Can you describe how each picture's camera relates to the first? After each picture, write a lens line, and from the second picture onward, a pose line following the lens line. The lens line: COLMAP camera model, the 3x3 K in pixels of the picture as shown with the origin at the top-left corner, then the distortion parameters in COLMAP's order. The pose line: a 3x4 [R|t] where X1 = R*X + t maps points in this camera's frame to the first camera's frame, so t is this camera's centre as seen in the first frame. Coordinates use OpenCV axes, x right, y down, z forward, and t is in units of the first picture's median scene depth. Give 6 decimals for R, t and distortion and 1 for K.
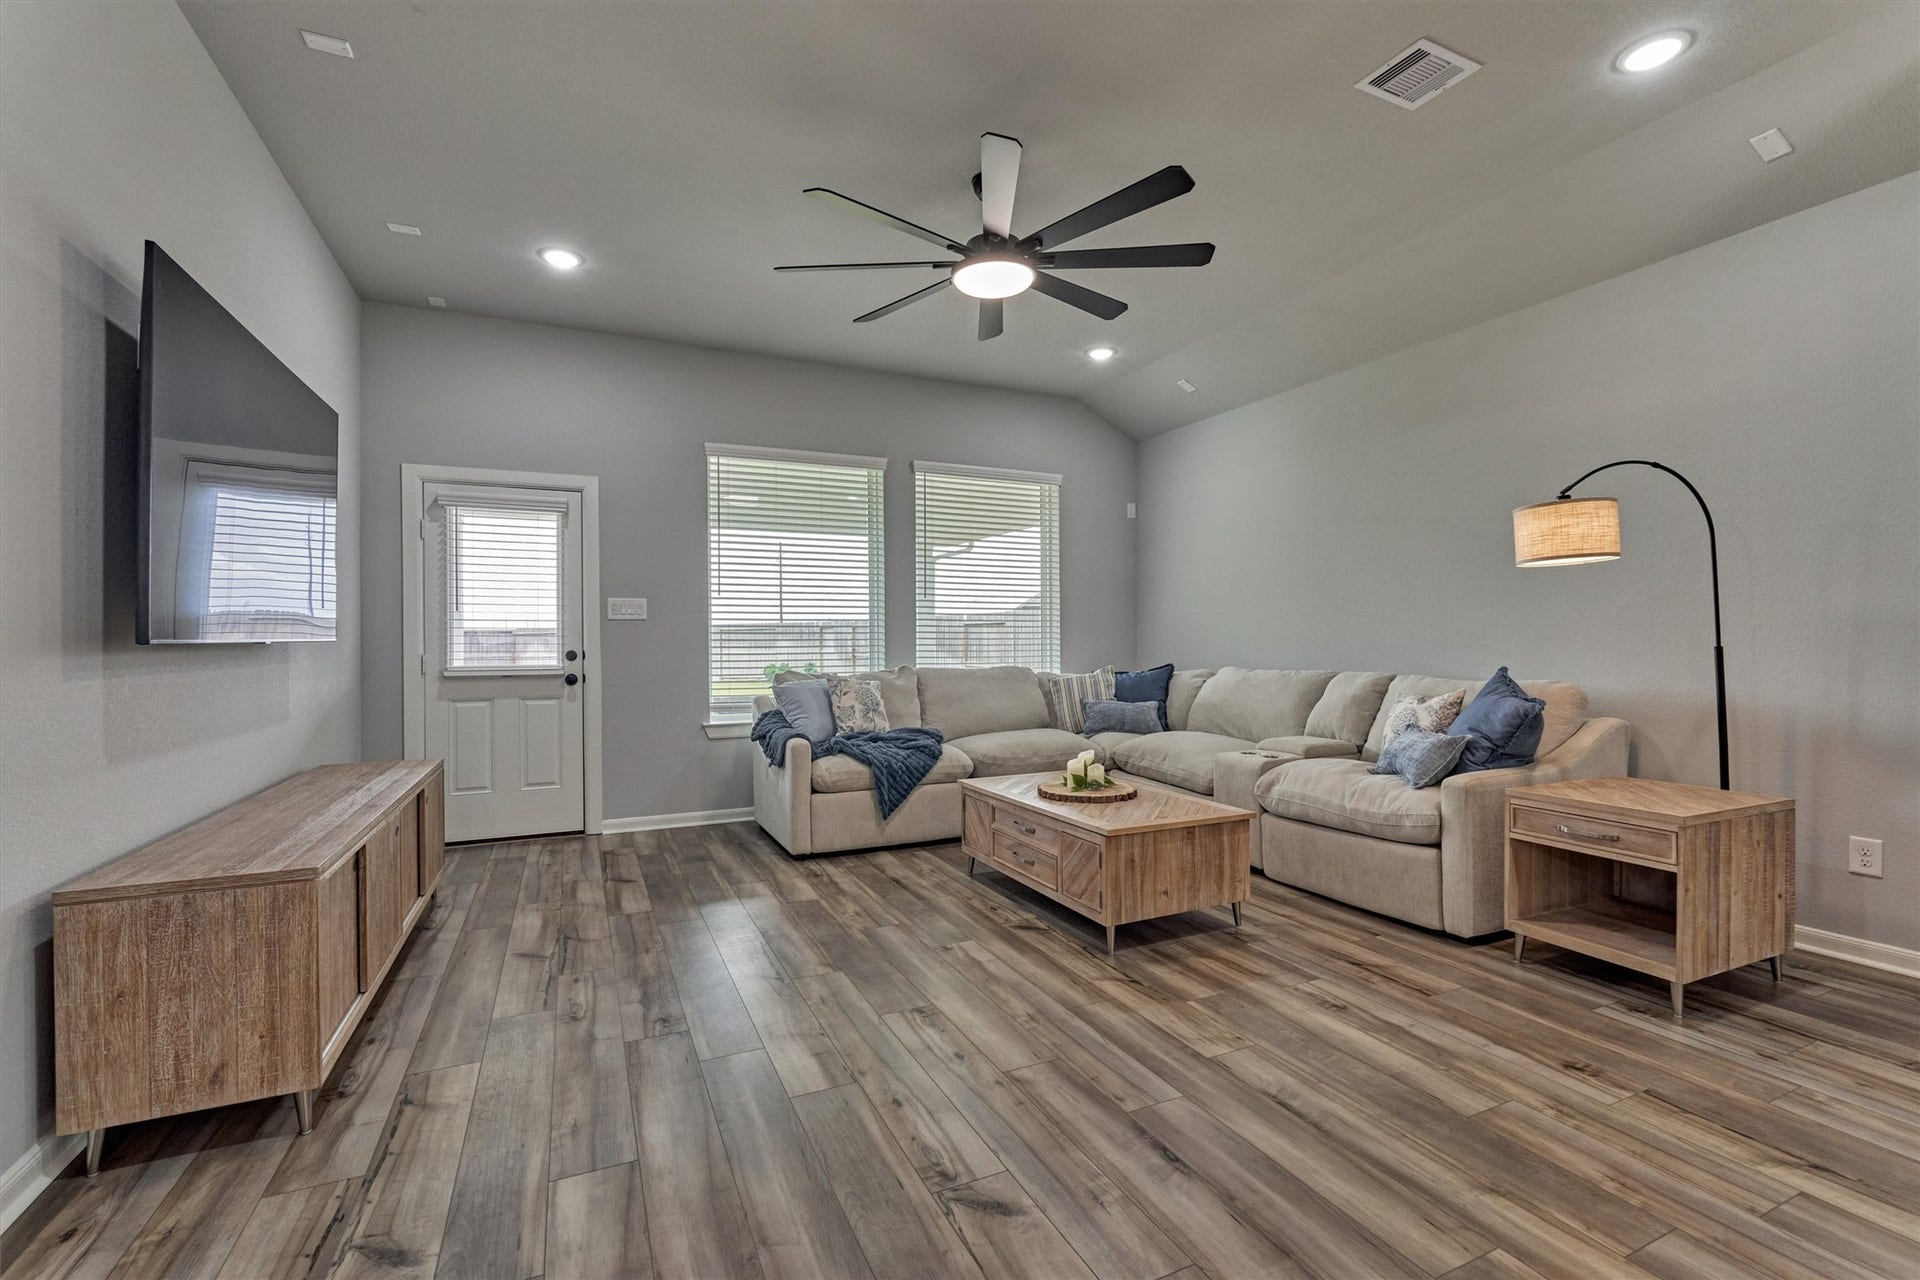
lens RADIAL K [[860.5, 0, 953.4], [0, 860.5, 641.1], [0, 0, 1]] dist [-0.007748, 0.001926]
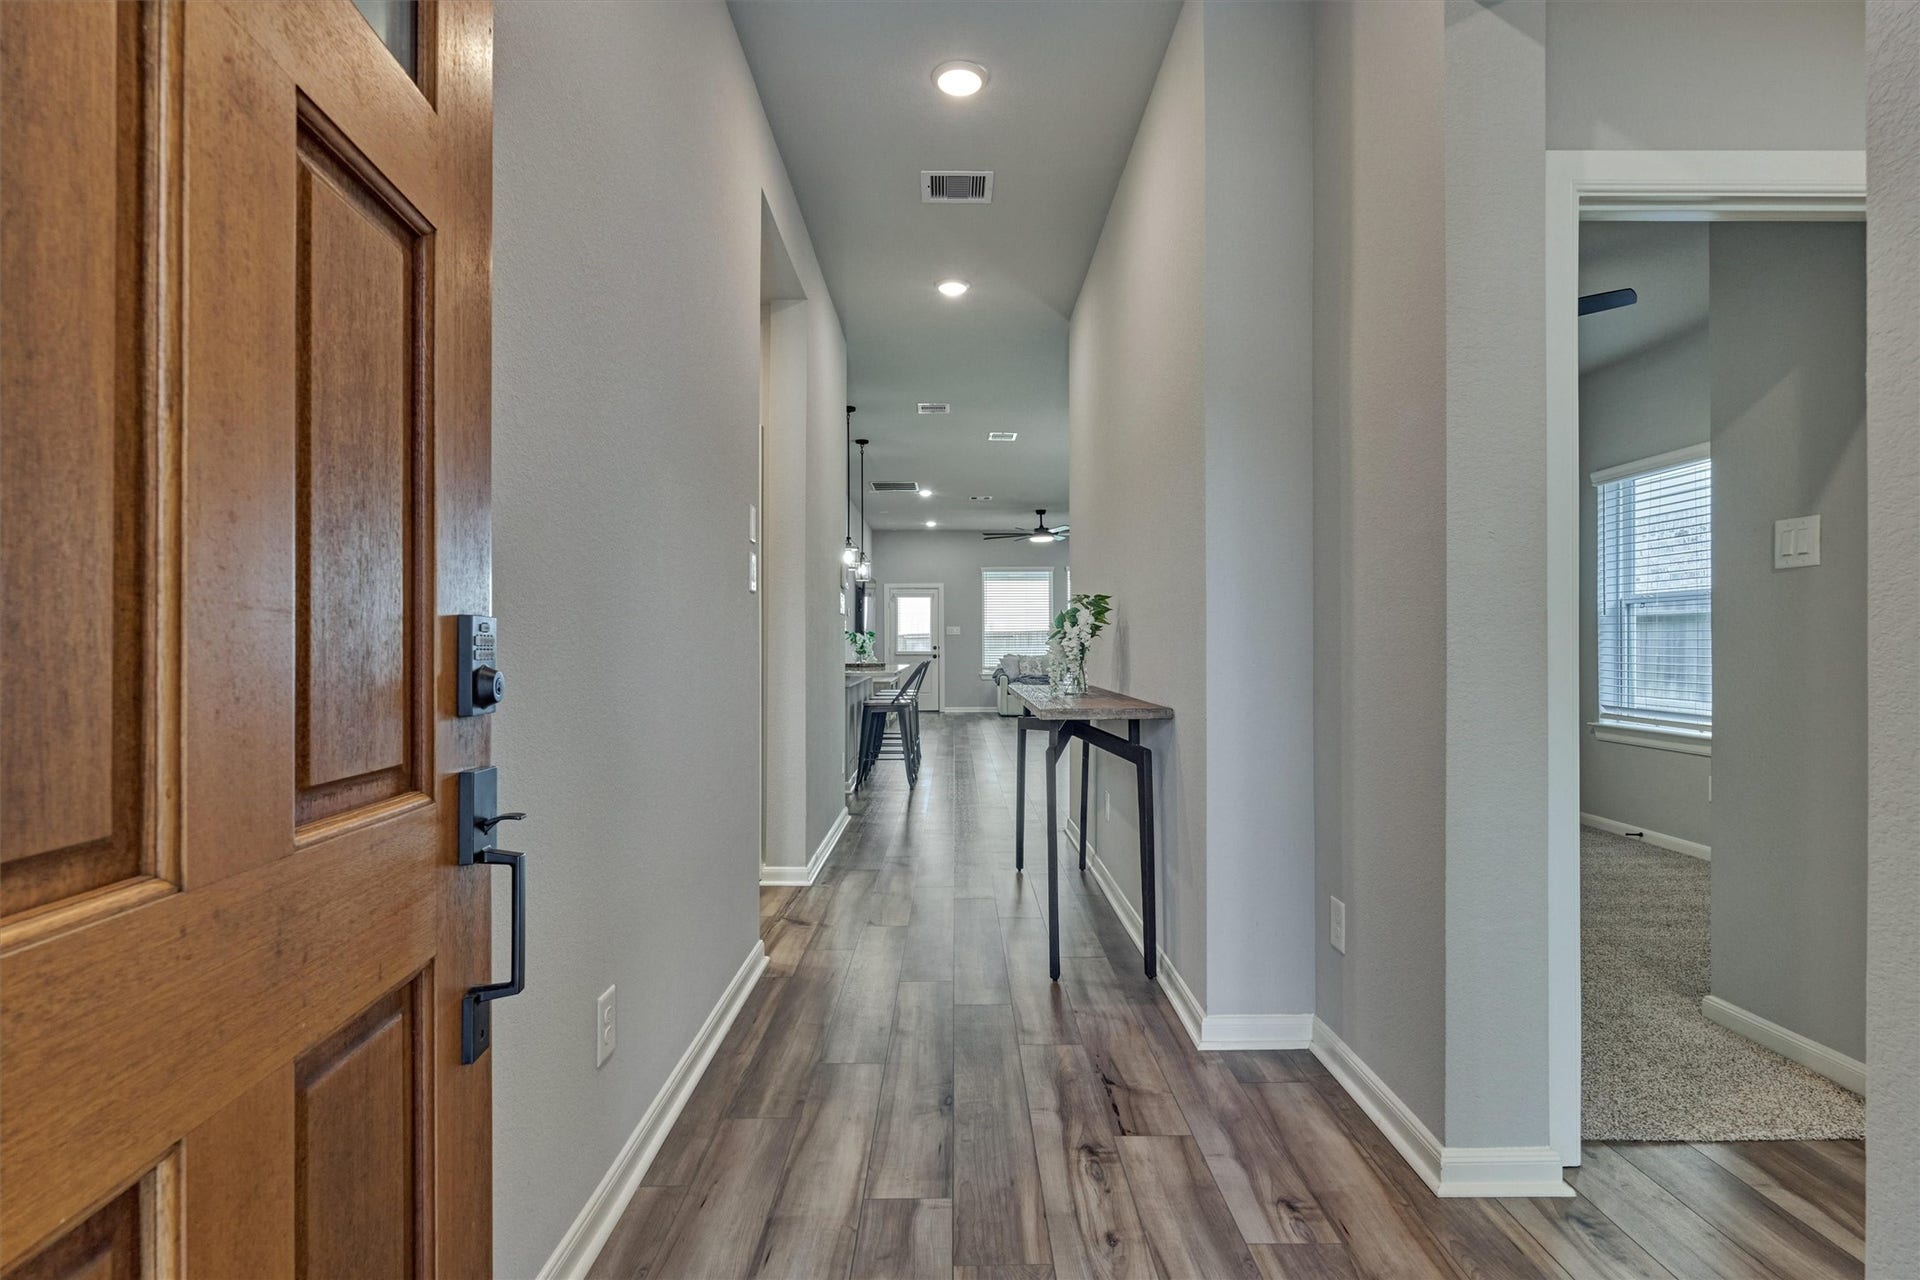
lens RADIAL K [[1020.5, 0, 948.4], [0, 1020.5, 645.5], [0, 0, 1]] dist [-0.001321, -0.002944]
pose [[0.911845, 0.001475, -0.410533, 1.083831], [-0.004245, 0.999974, -0.005836, 0.032504], [0.410514, 0.007064, 0.911827, -2.270115]]
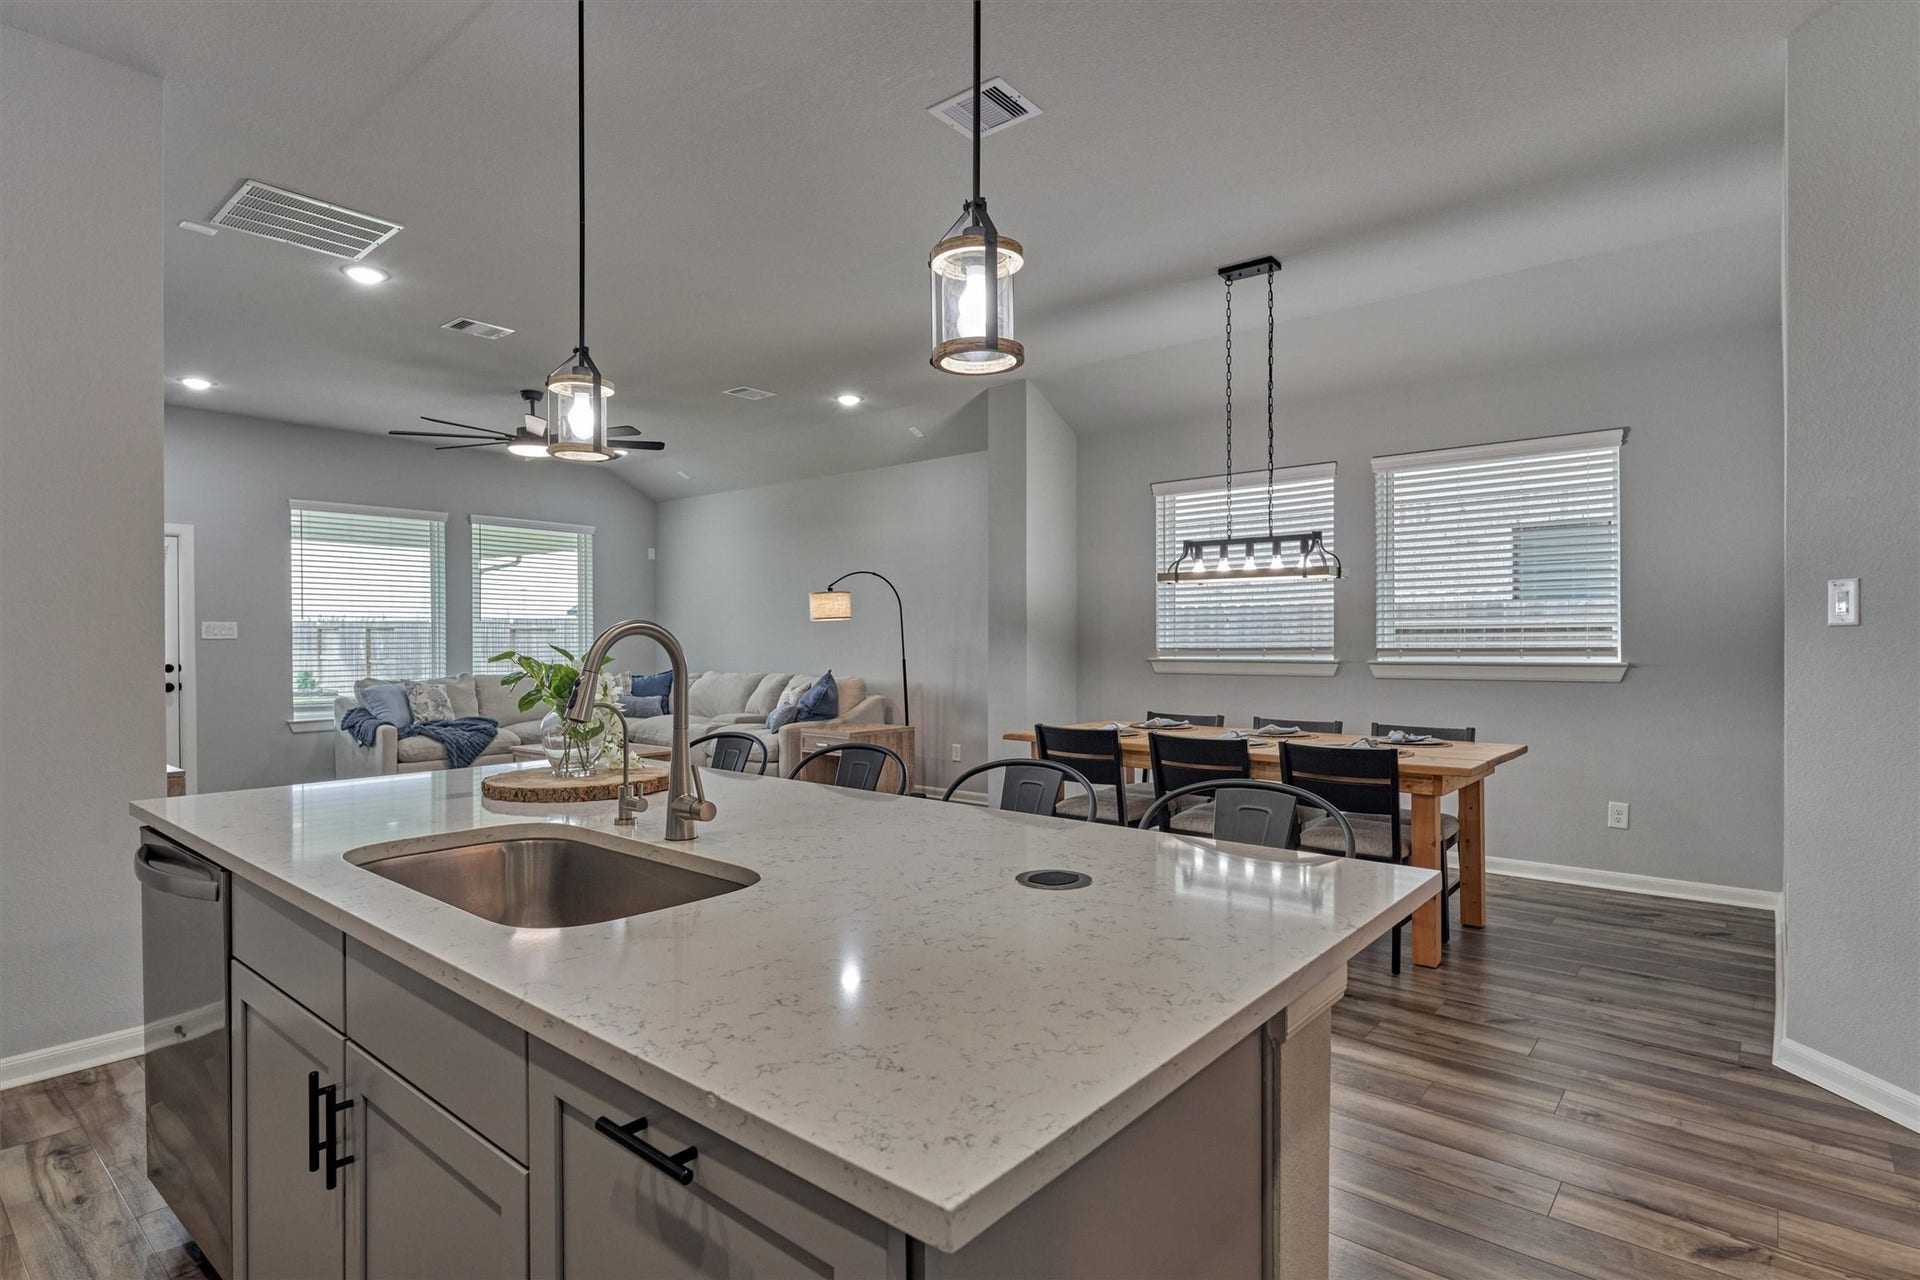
lens RADIAL K [[1020.5, 0, 982.5], [0, 1020.5, 642.3], [0, 0, 1]] dist [-0.001321, -0.002944]
pose [[0.900118, 0.000618, 0.435646, -0.028042], [-0.001488, 0.999998, 0.001655, -0.028528], [-0.435644, -0.002138, 0.900117, -0.954996]]
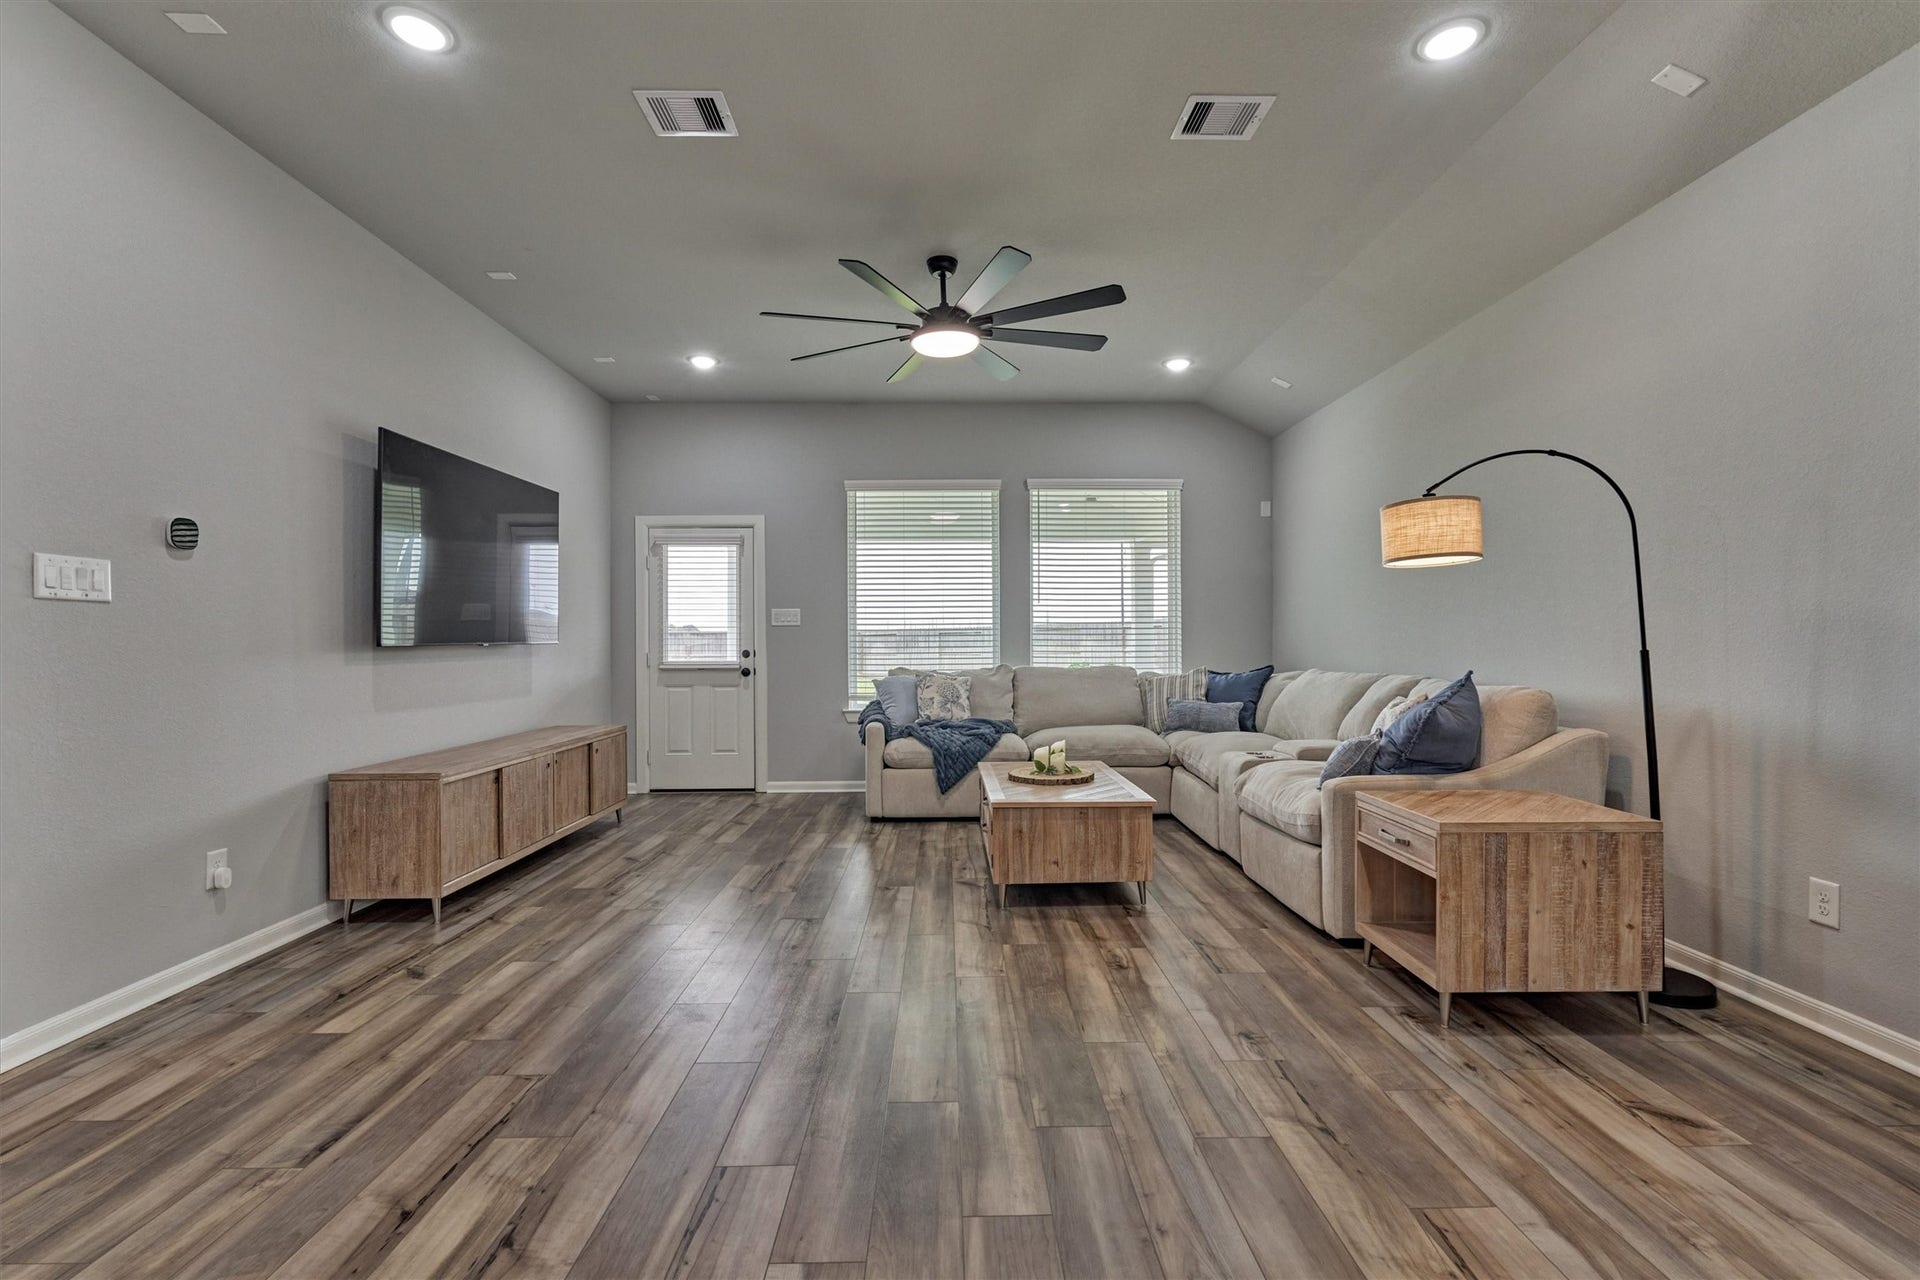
lens RADIAL K [[860.5, 0, 932.5], [0, 860.5, 643.3], [0, 0, 1]] dist [-0.007748, 0.001926]
pose [[0.908096, 0.000047, -0.418763, 0.408863], [0.001217, 0.999995, 0.002751, -0.002907], [0.418761, -0.003007, 0.908092, -0.079679]]
